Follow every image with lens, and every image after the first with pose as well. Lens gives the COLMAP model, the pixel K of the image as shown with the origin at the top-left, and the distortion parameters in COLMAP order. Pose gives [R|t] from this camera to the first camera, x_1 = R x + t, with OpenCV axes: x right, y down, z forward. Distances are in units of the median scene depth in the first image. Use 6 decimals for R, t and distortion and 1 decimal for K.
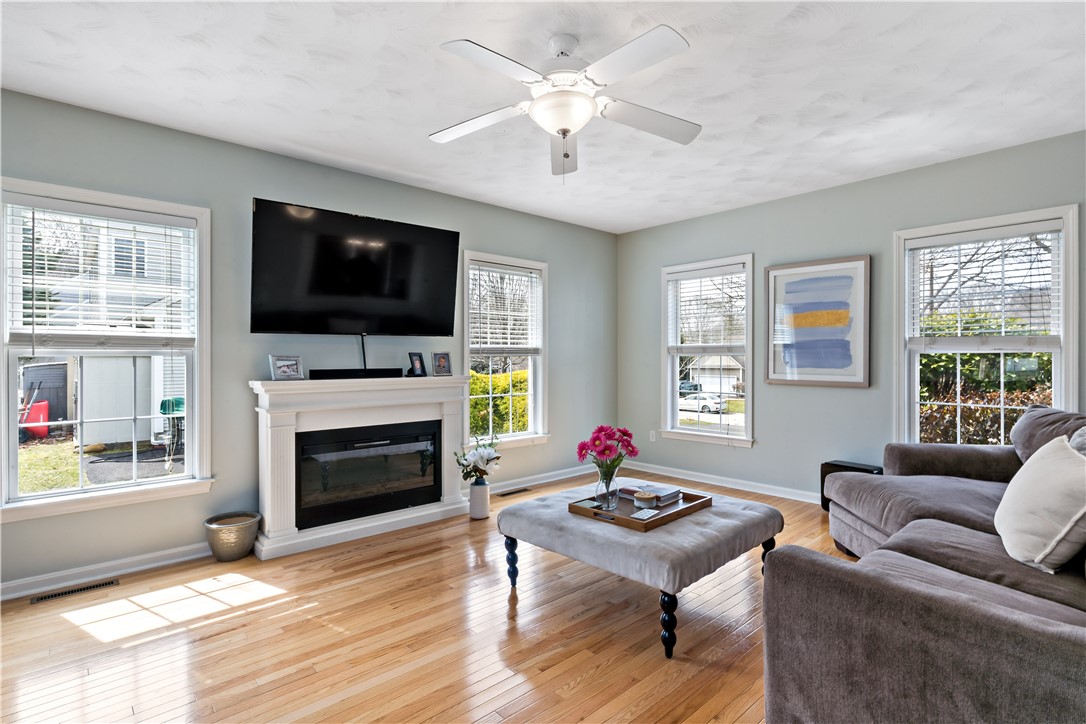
lens RADIAL K [[540.6, 0, 542.8], [0, 540.6, 351.8], [0, 0, 1]] dist [-0.007700, 0.001913]
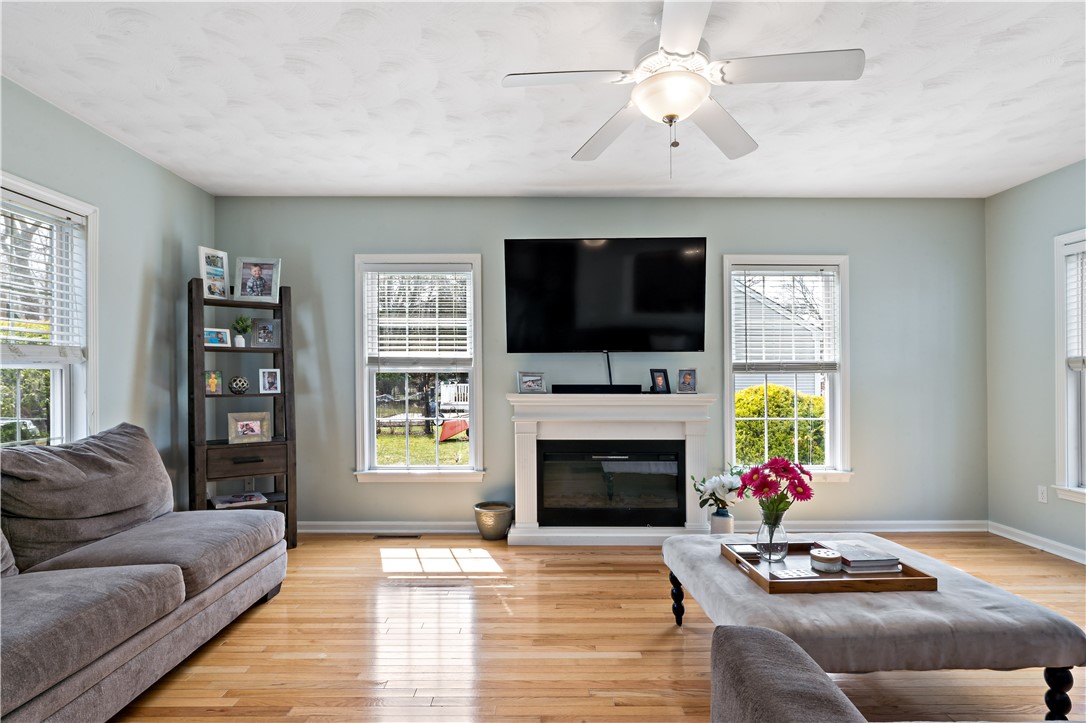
lens RADIAL K [[566.0, 0, 513.5], [0, 566.0, 370.7], [0, 0, 1]] dist [-0.004249, 0.000330]
pose [[0.732303, -0.003145, -0.680972, 0.317025], [0.004141, 0.999991, -0.000166, 0.004437], [0.680967, -0.002699, 0.732309, 0.092144]]
